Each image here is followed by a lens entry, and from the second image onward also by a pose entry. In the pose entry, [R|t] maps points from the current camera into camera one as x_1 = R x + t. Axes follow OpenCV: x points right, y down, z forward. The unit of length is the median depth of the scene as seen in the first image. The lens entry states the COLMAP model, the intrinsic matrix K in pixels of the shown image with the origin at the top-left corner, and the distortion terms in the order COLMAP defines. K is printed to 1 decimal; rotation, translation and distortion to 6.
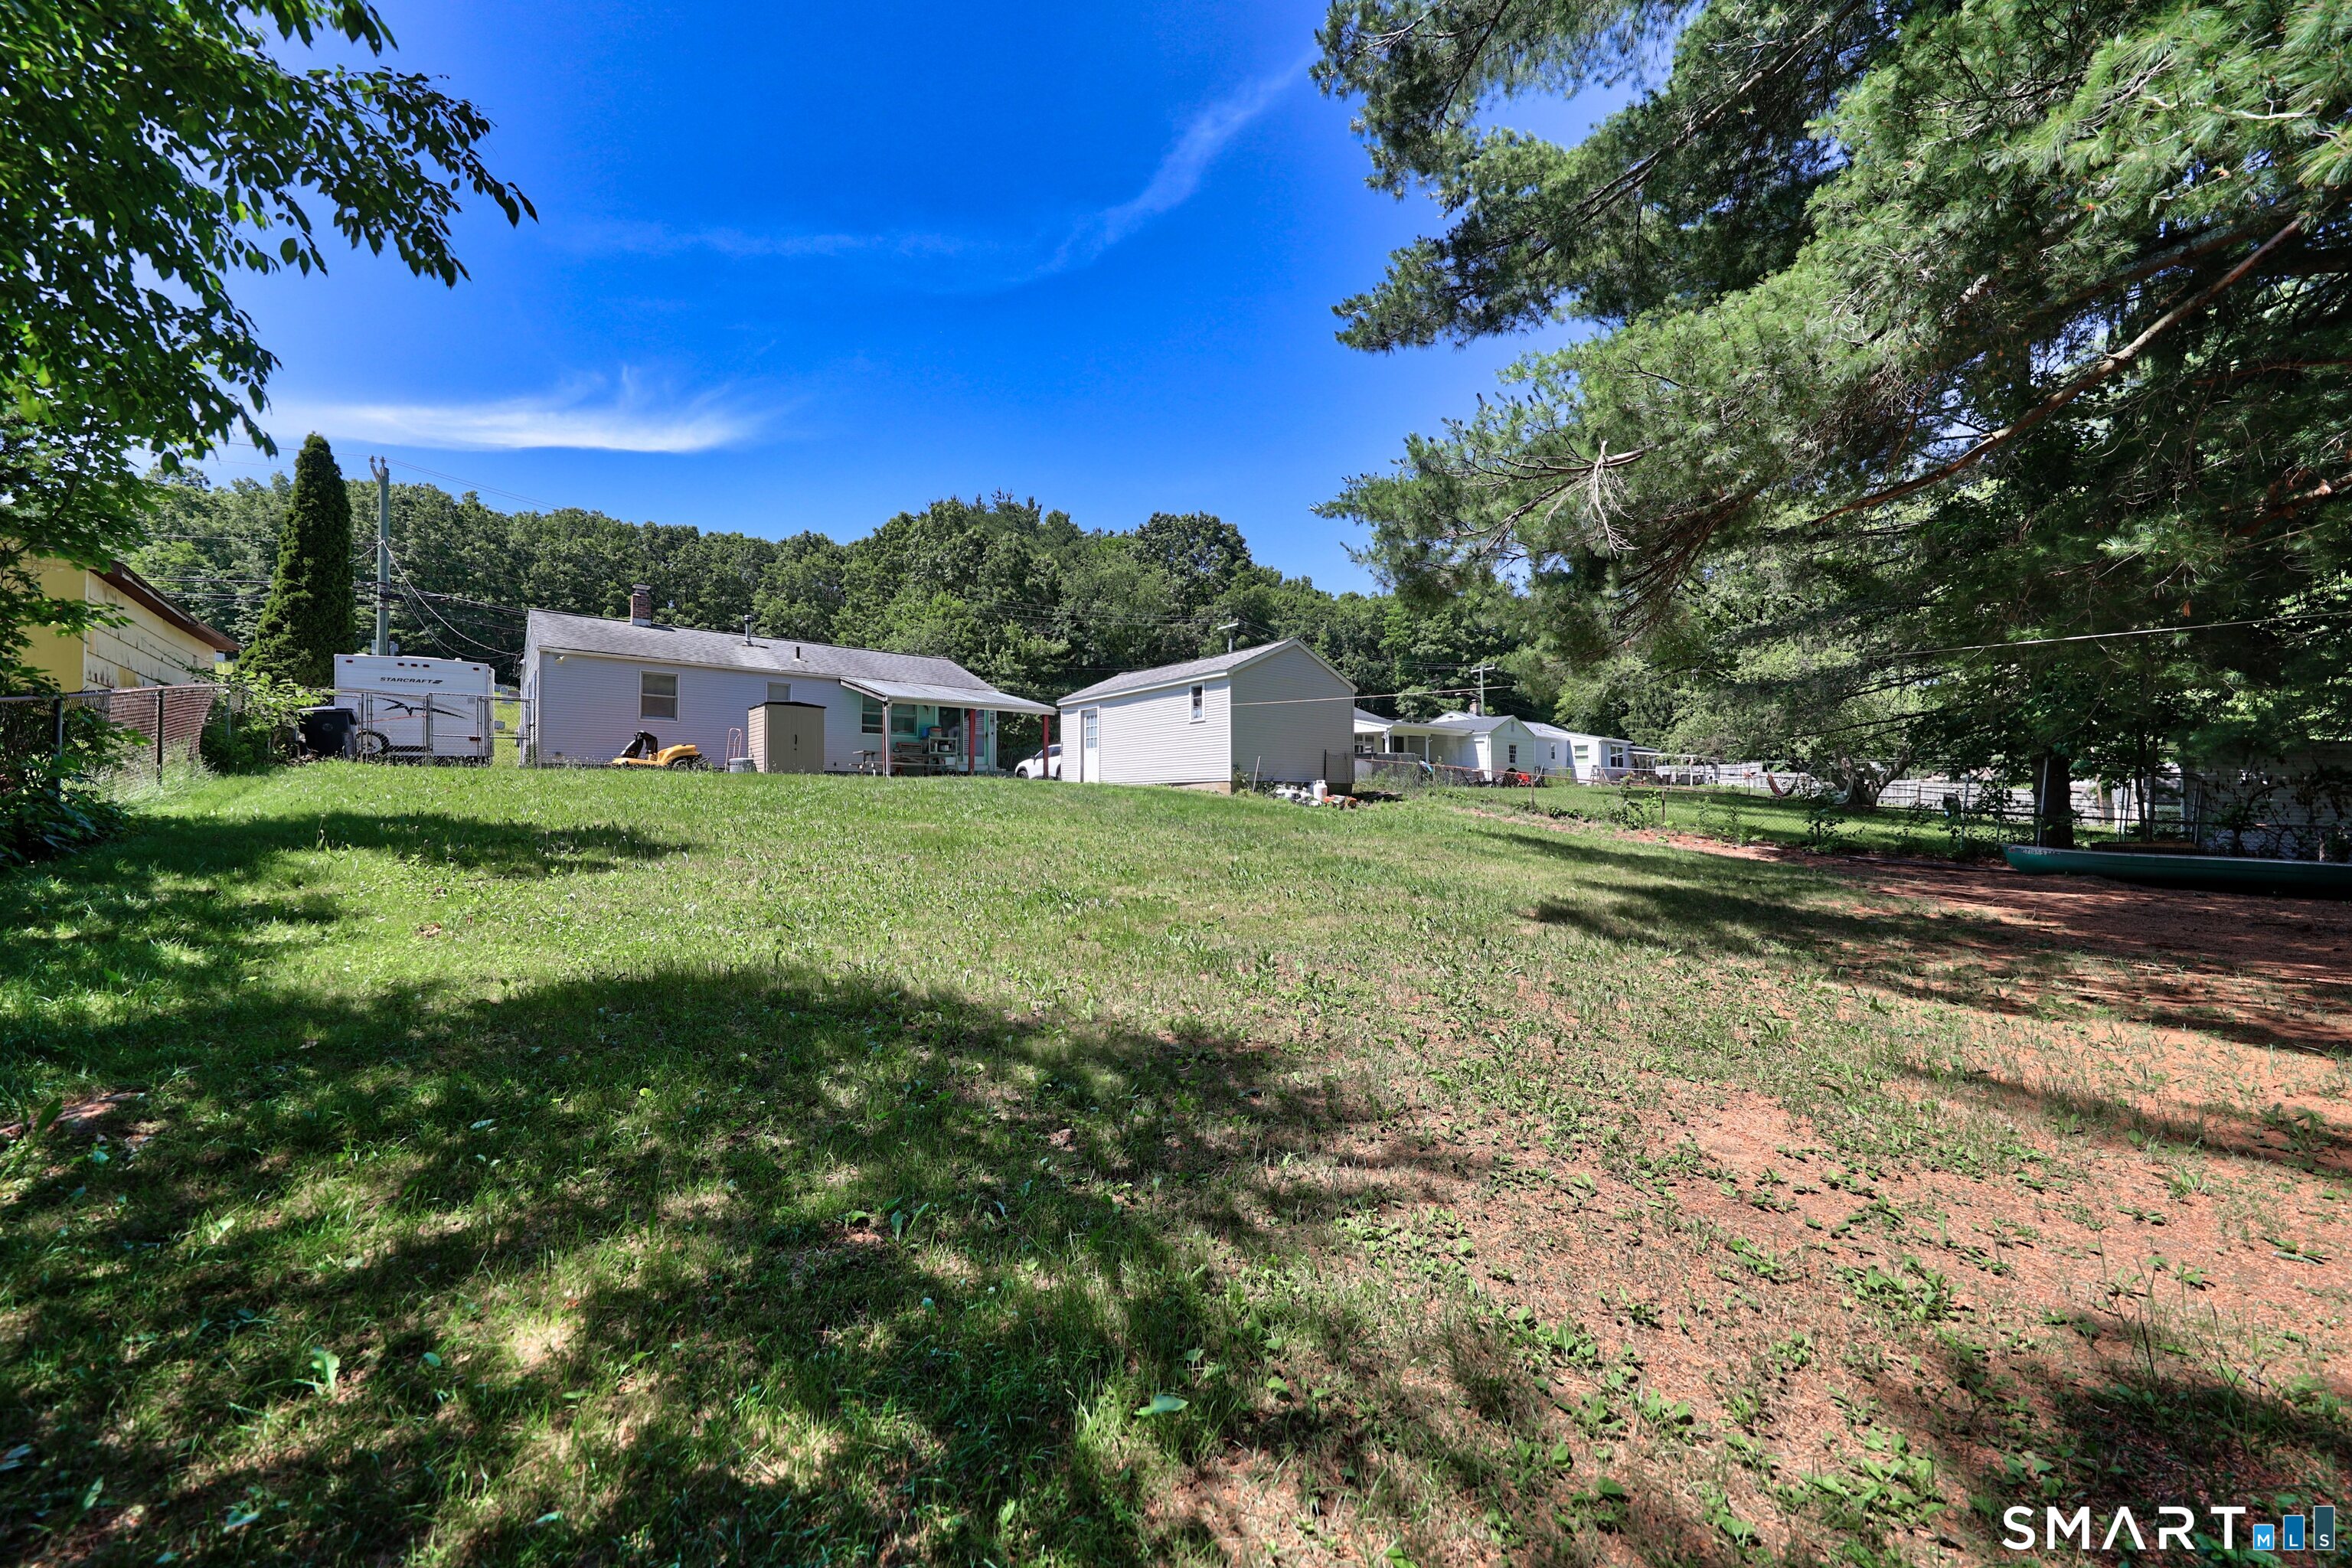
lens RADIAL K [[846.7, 0, 1174.9], [0, 846.7, 781.8], [0, 0, 1]] dist [0.001983, 0.000131]
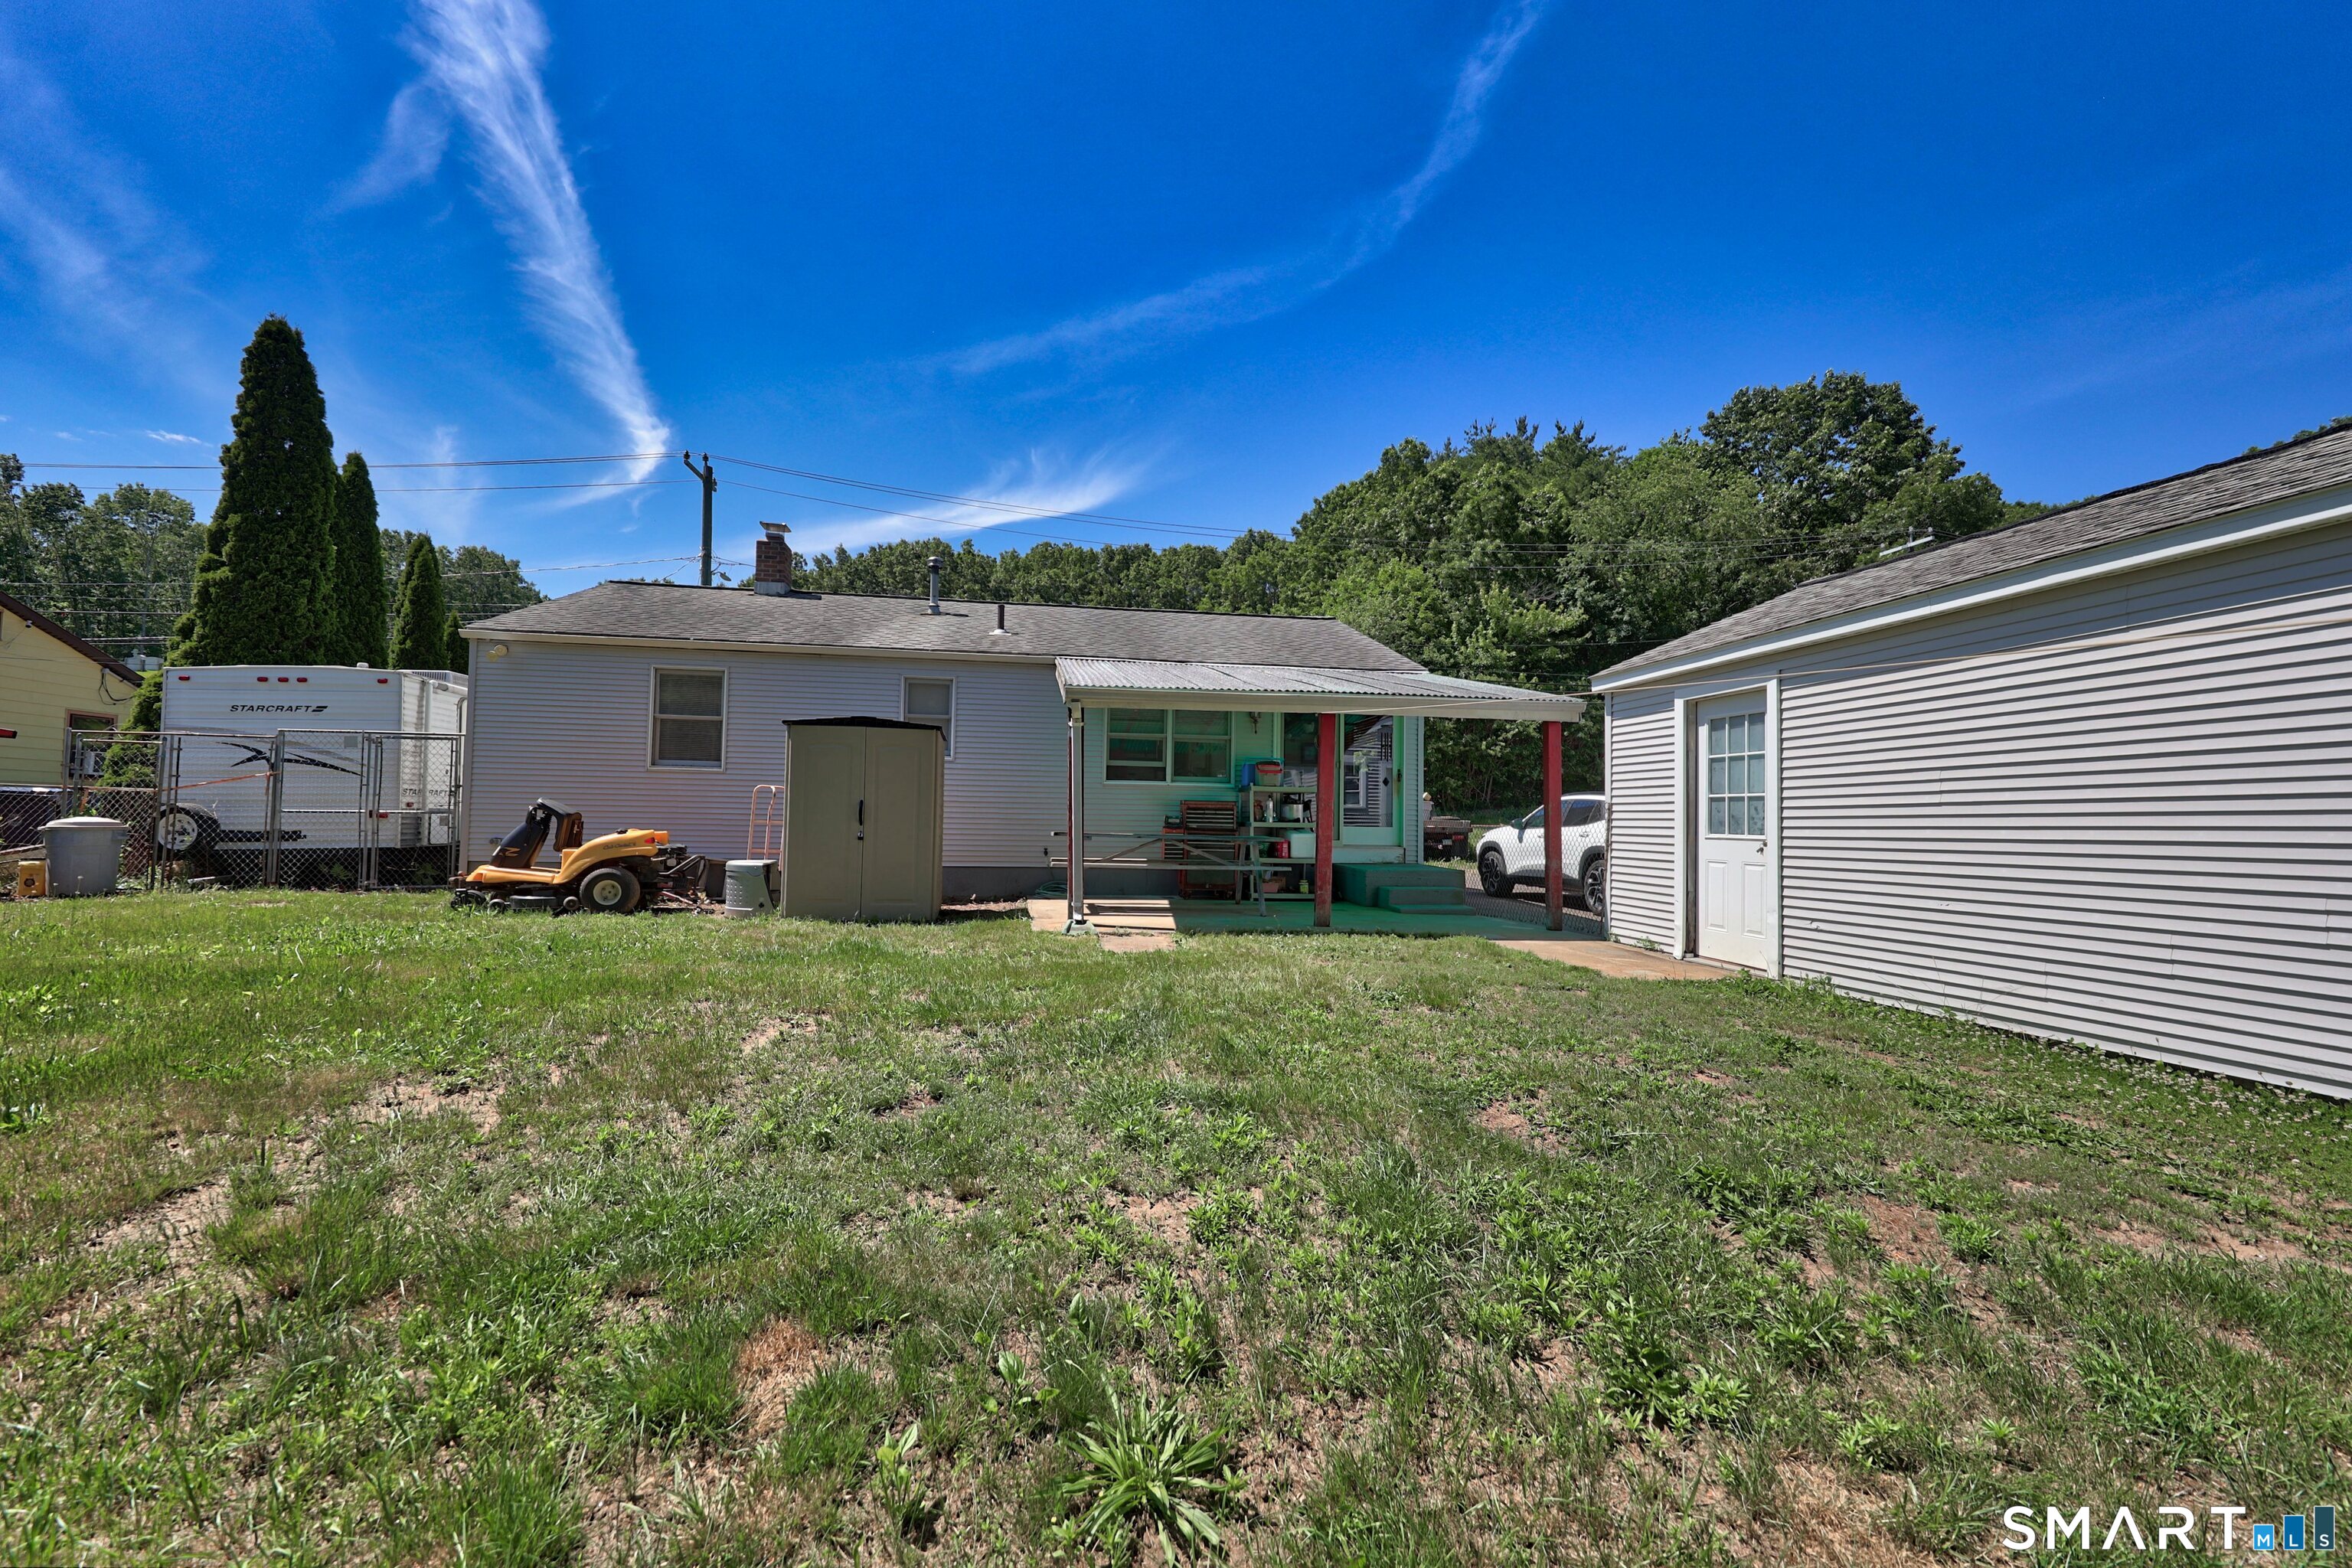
lens RADIAL K [[846.7, 0, 1169.9], [0, 846.7, 784.9], [0, 0, 1]] dist [0.001983, 0.000131]
pose [[0.843569, -0.004838, -0.536999, -0.045110], [-0.002472, 0.999914, -0.012893, -0.021935], [0.537015, 0.012204, 0.843484, 0.283256]]
